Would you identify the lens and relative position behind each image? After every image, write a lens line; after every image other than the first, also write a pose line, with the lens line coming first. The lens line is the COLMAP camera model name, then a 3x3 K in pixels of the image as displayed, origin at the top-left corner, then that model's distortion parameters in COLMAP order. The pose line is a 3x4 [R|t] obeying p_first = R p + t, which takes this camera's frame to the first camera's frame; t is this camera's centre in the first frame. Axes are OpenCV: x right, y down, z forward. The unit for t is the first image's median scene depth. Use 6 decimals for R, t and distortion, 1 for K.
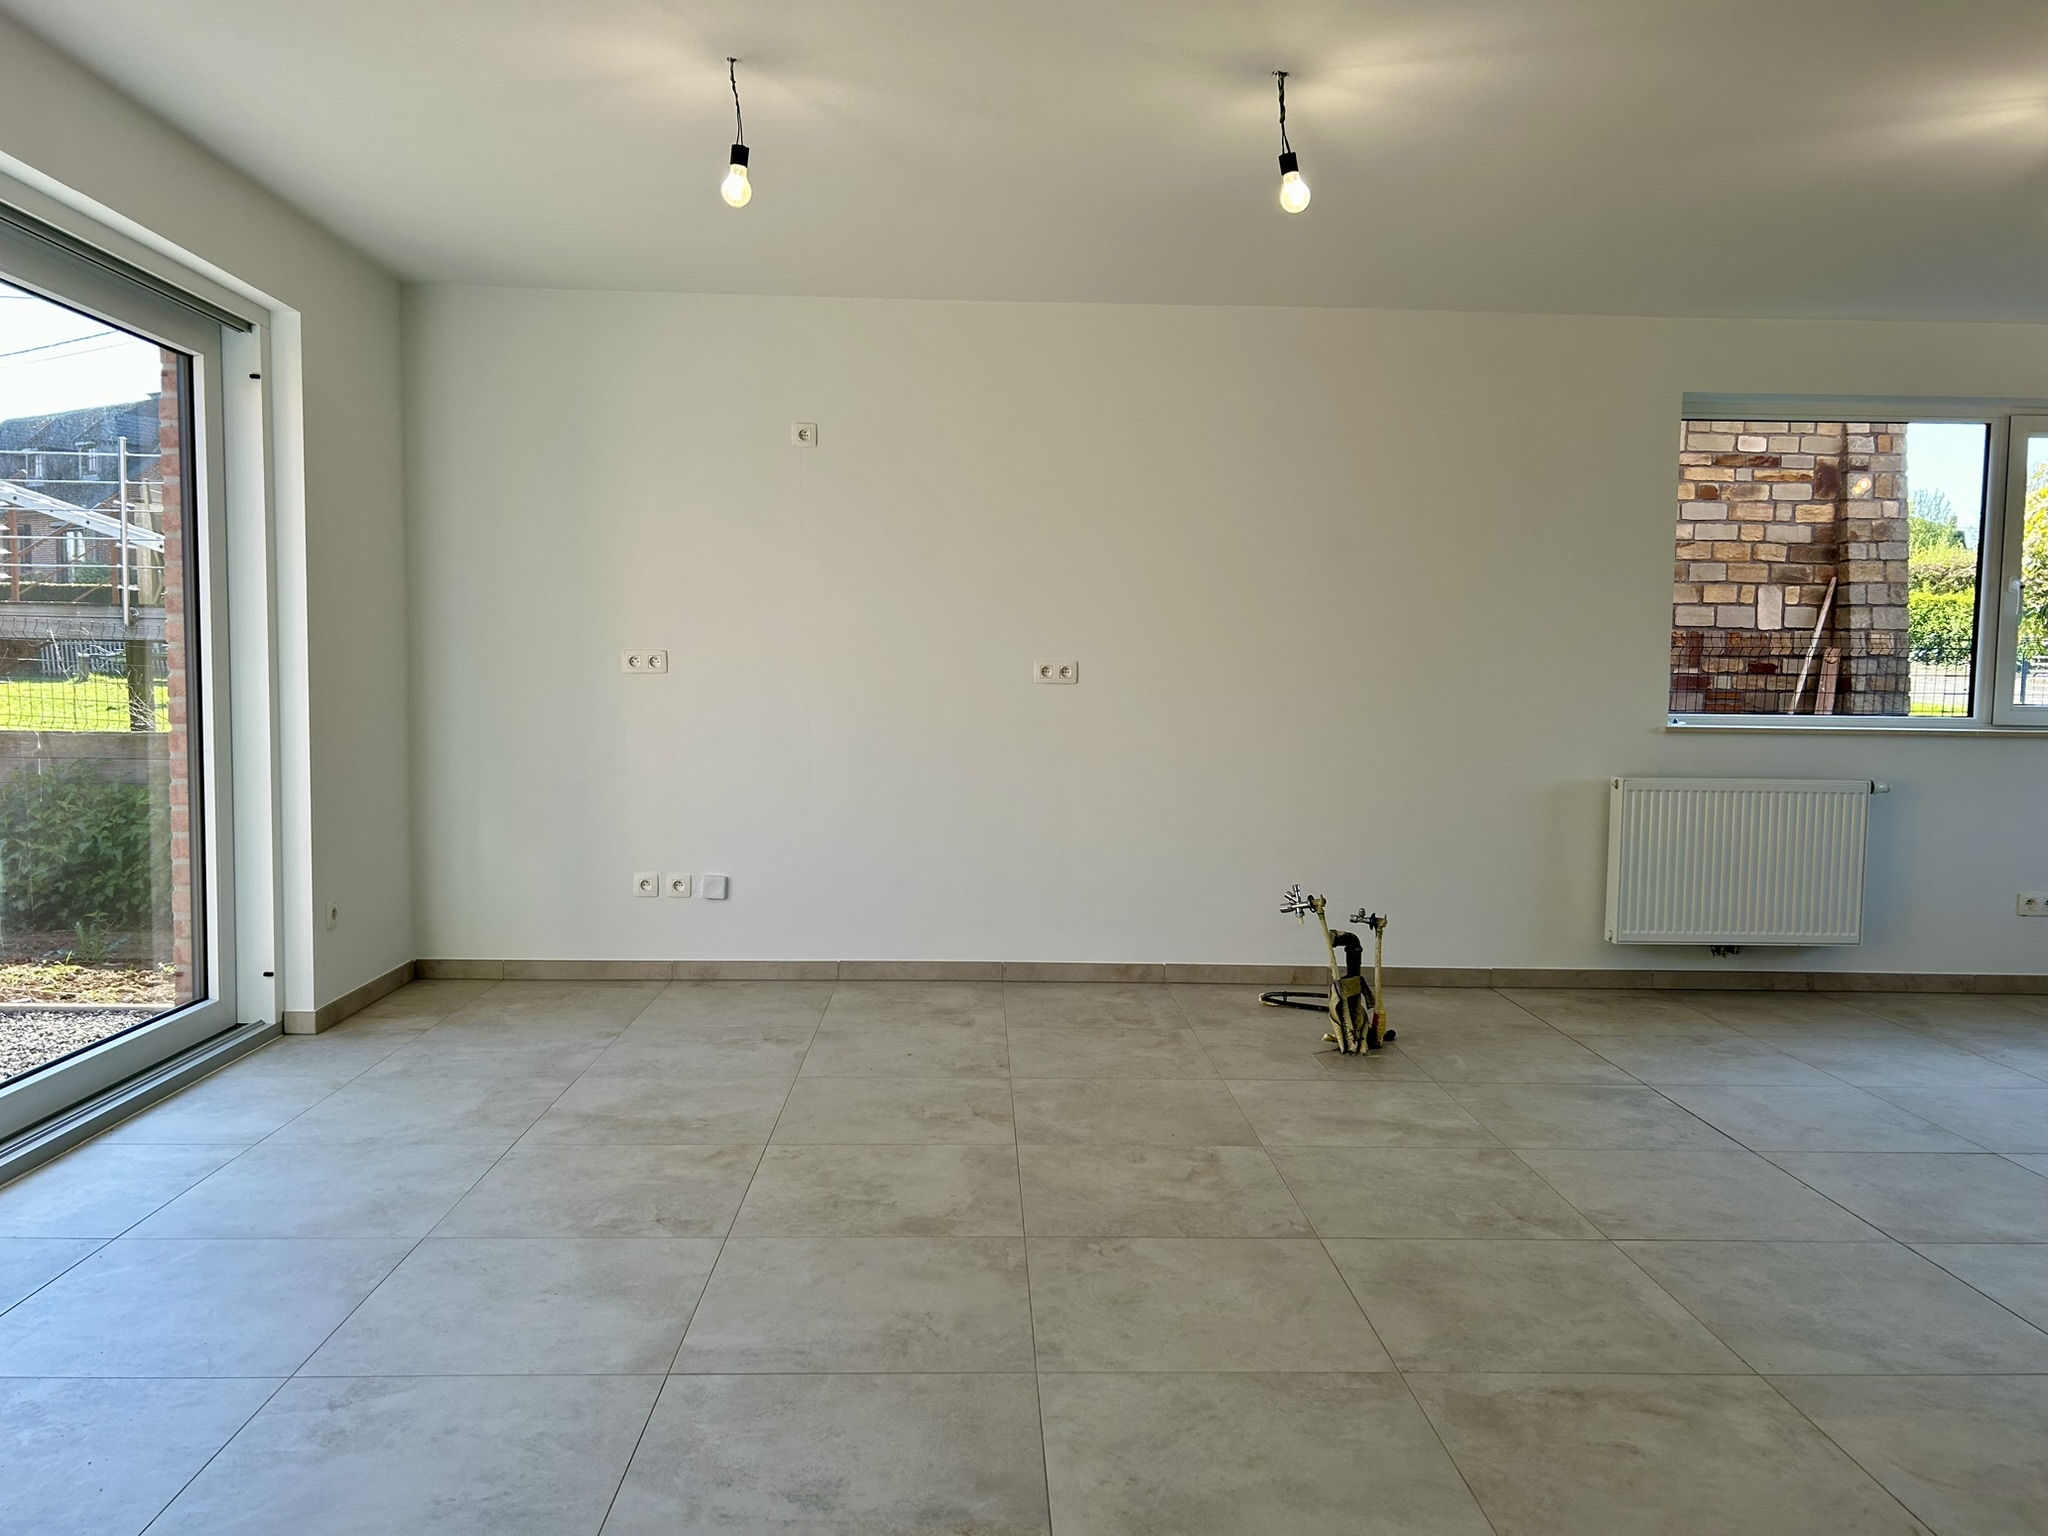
lens RADIAL K [[1535.3, 0, 1017.5], [0, 1535.3, 767.8], [0, 0, 1]] dist [0.042739, -0.049898]
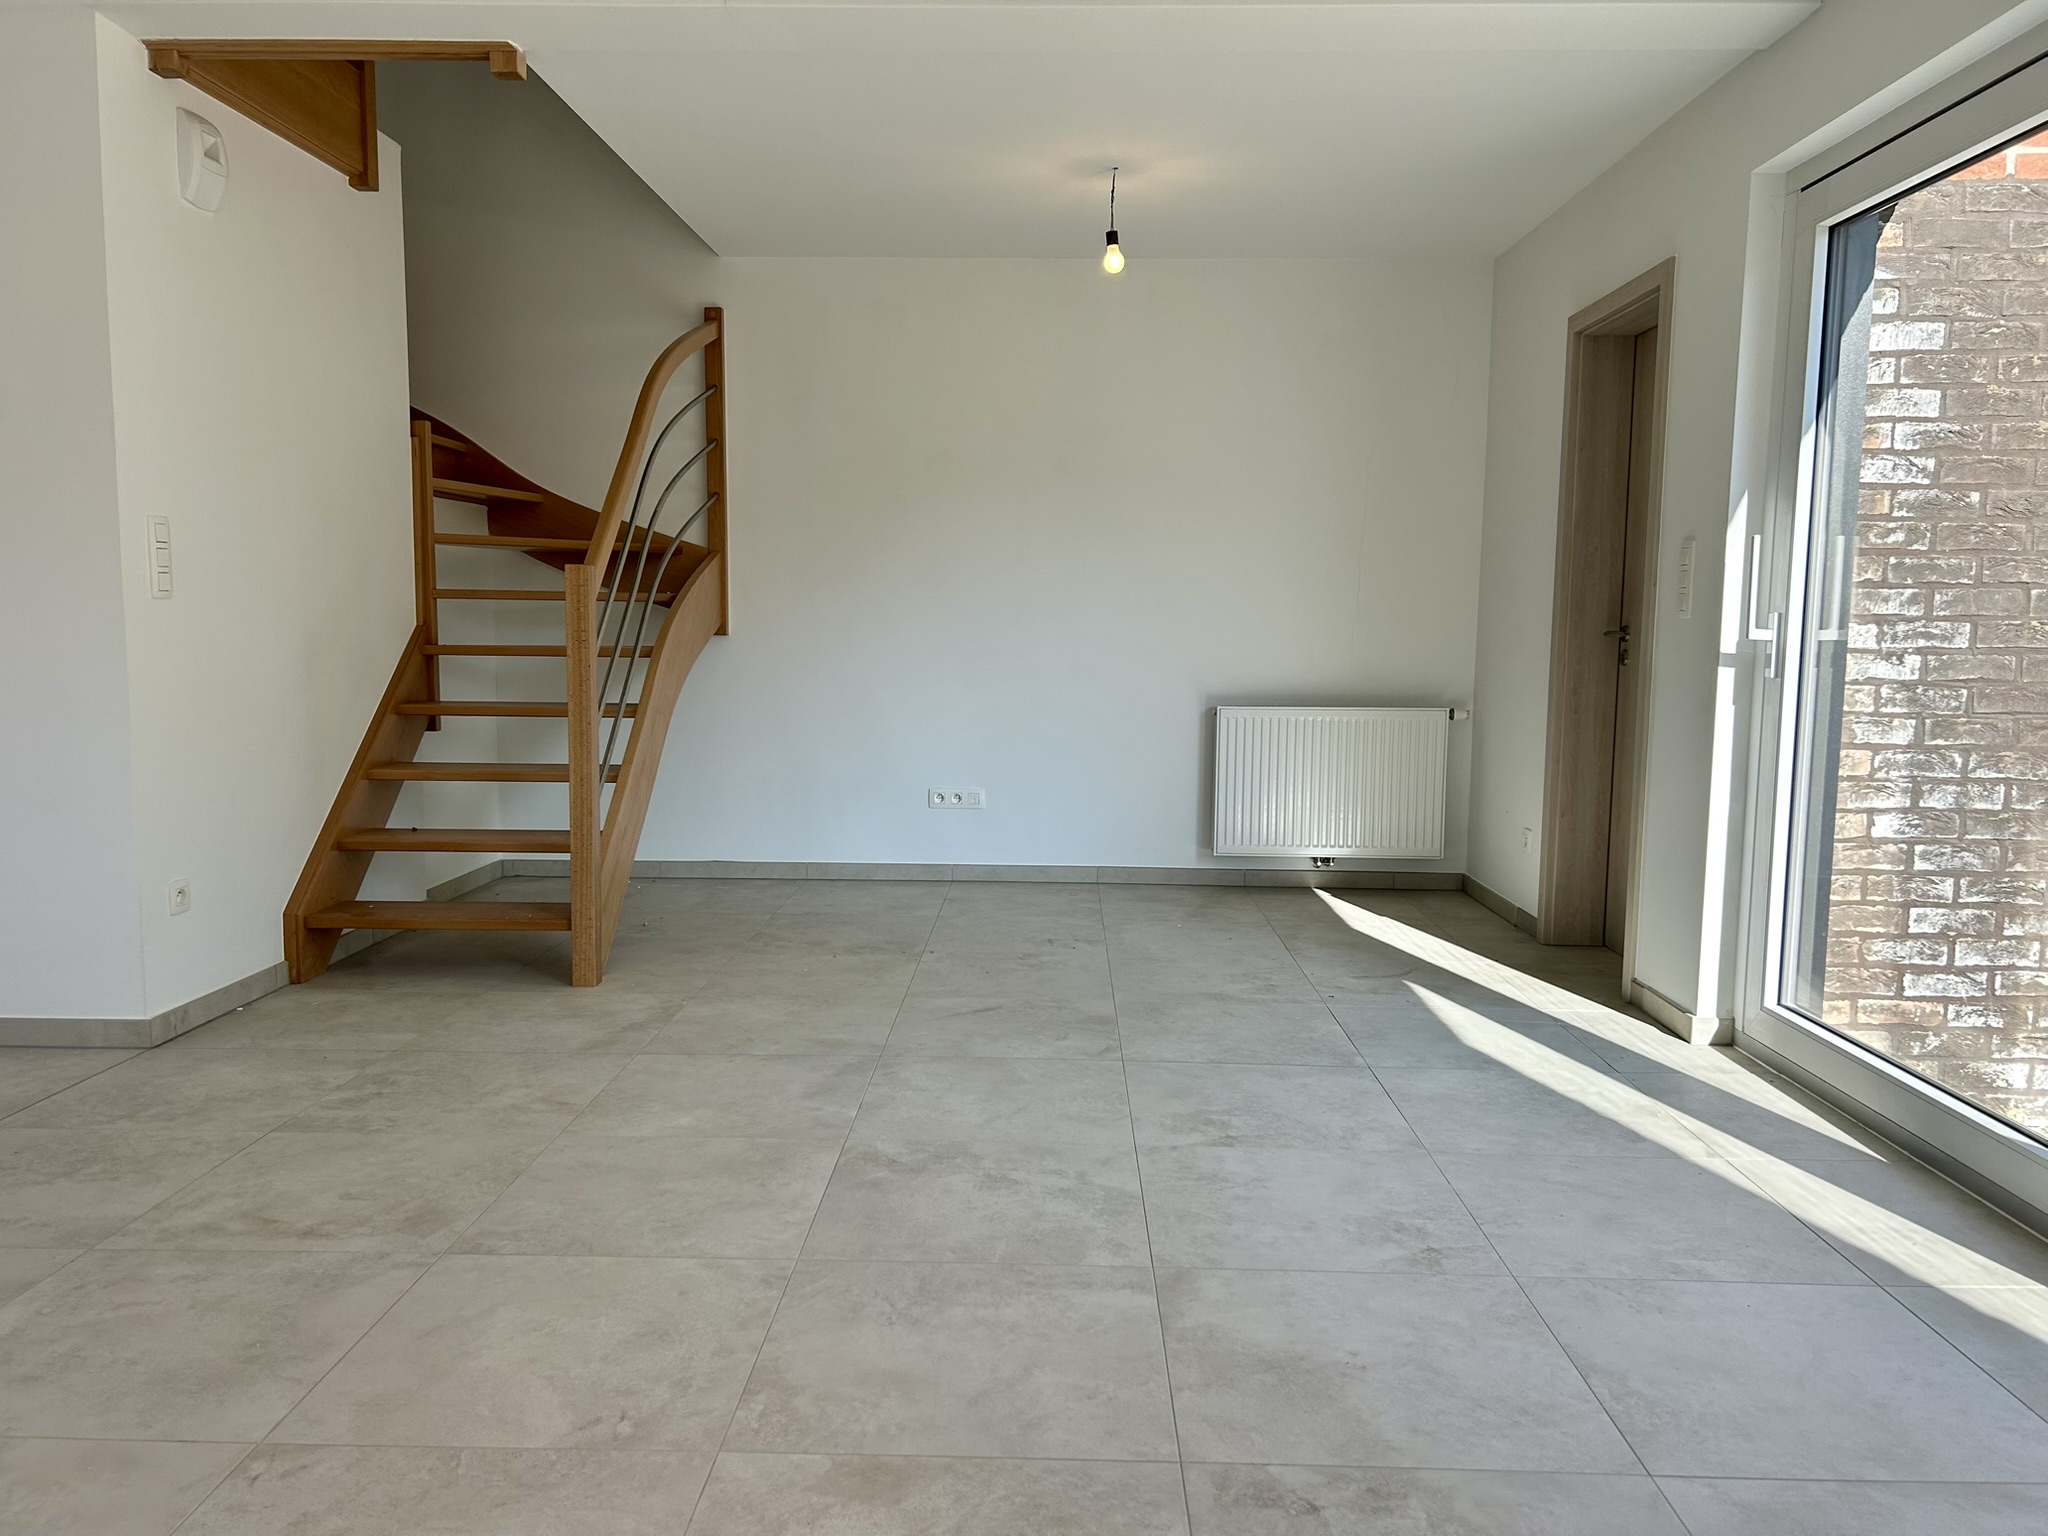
lens RADIAL K [[1535.3, 0, 1021.9], [0, 1535.3, 752.3], [0, 0, 1]] dist [0.042739, -0.049898]
pose [[-0.998169, -0.031164, 0.051844, -0.143483], [-0.022882, 0.987915, 0.153297, -0.082788], [-0.055995, 0.151830, -0.986819, 1.558375]]
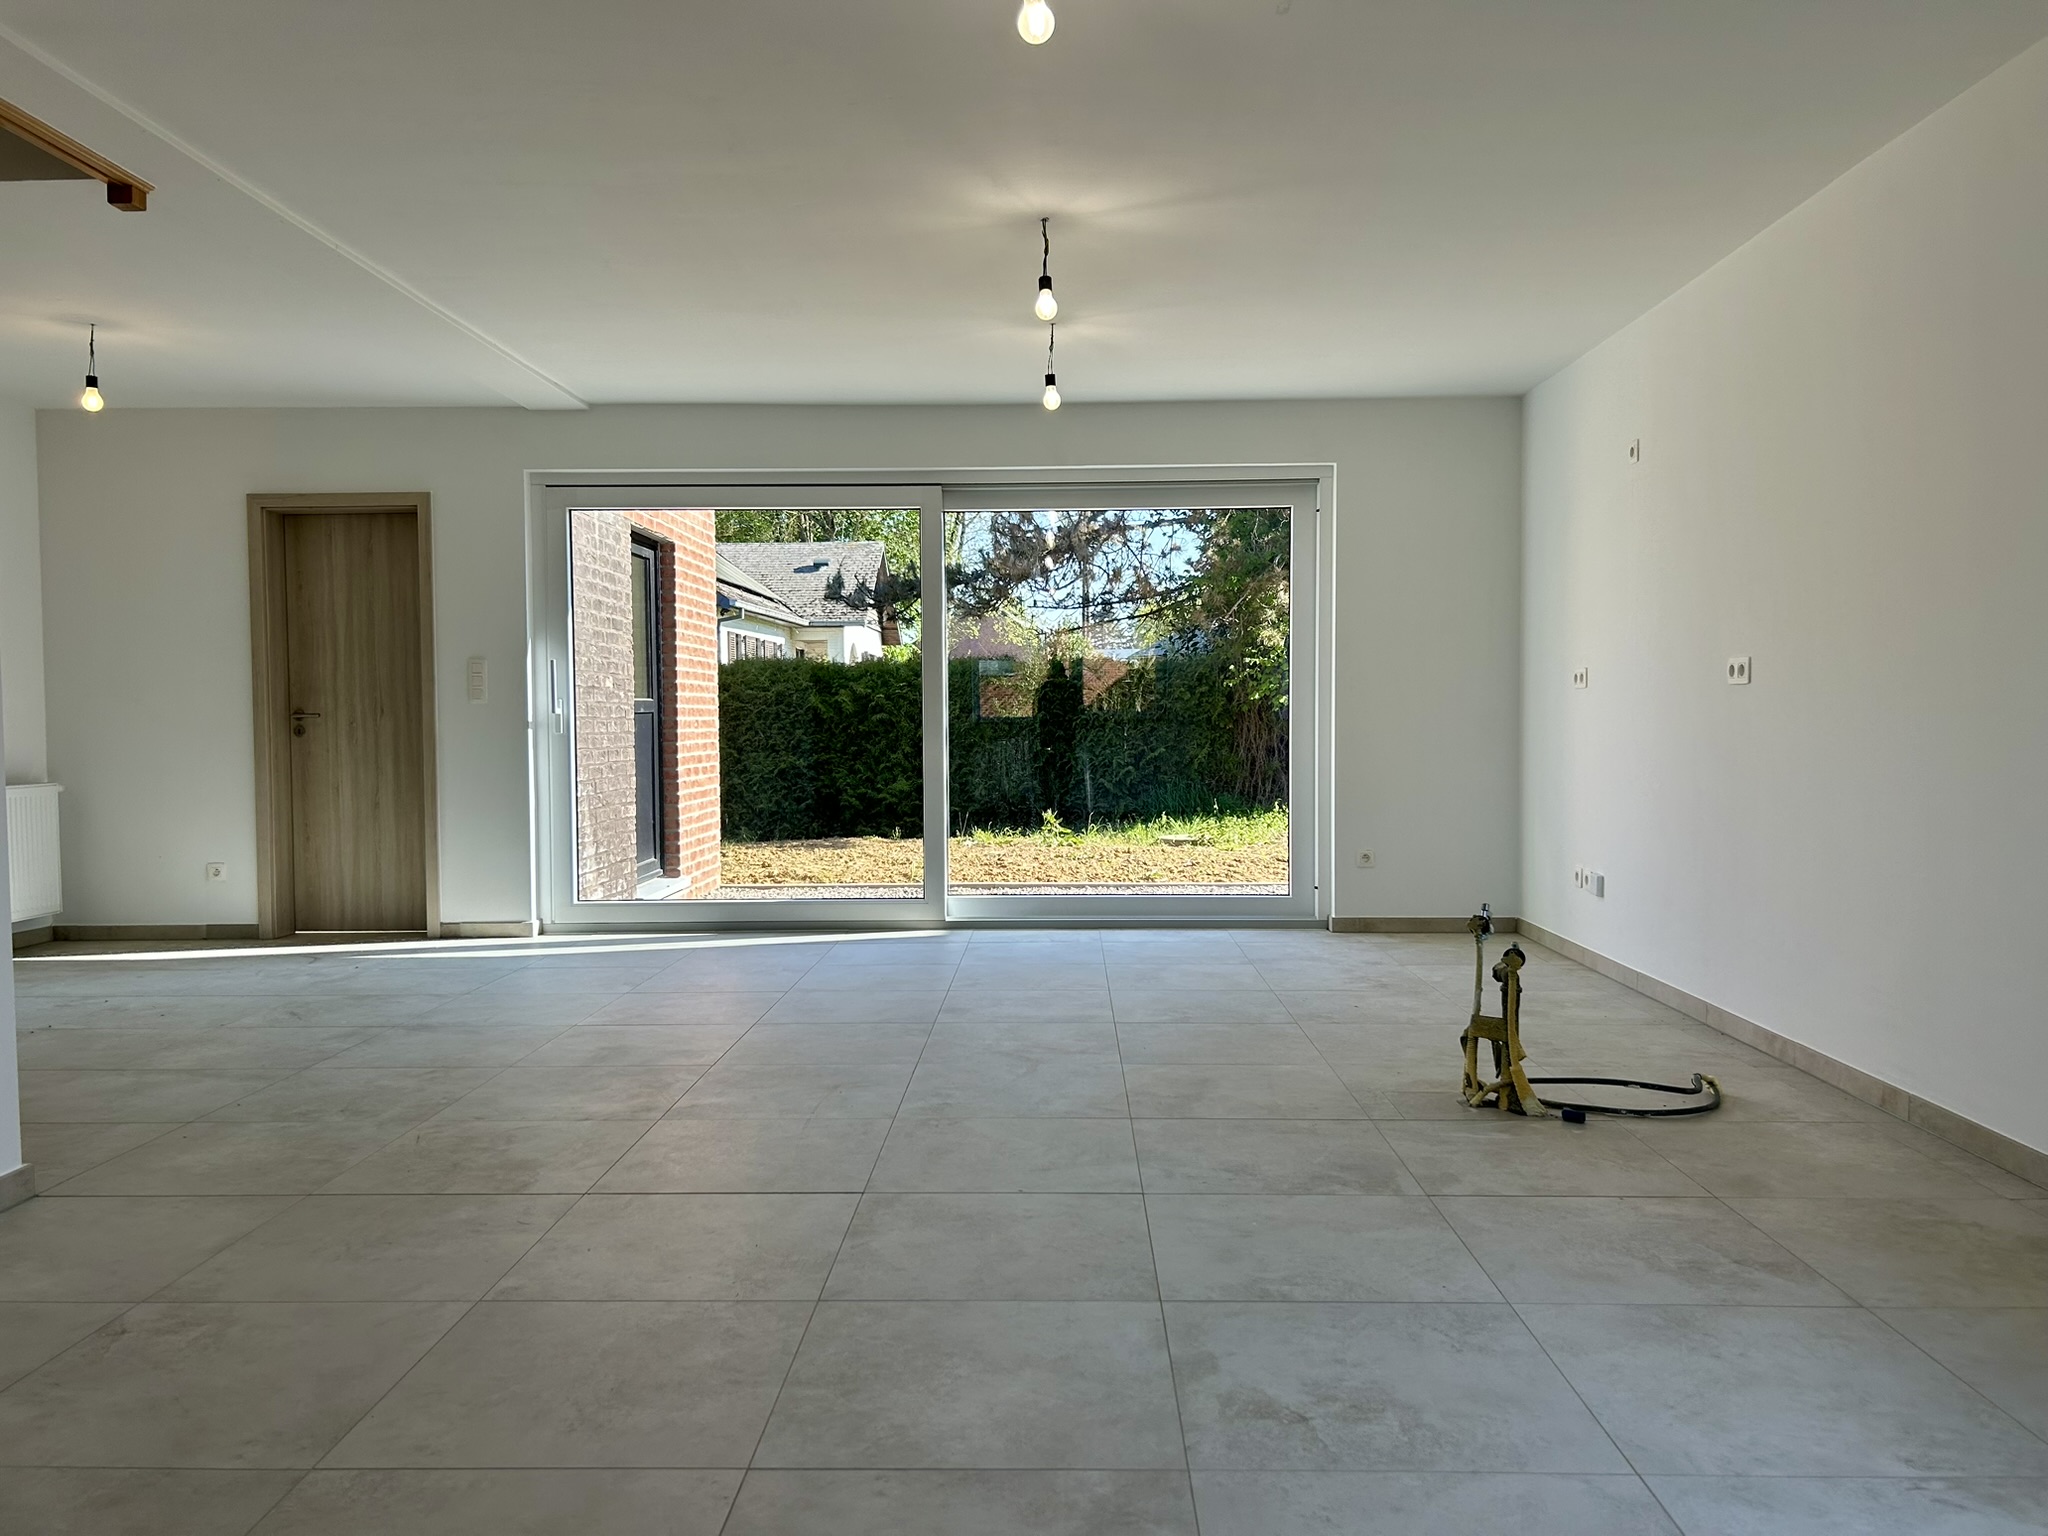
lens RADIAL K [[1535.3, 0, 1031.1], [0, 1535.3, 767.9], [0, 0, 1]] dist [0.042739, -0.049898]
pose [[-0.054199, 0.015049, -0.998417, 1.602443], [-0.059885, 0.998038, 0.018294, -0.004824], [0.996733, 0.060782, -0.053192, 1.156206]]
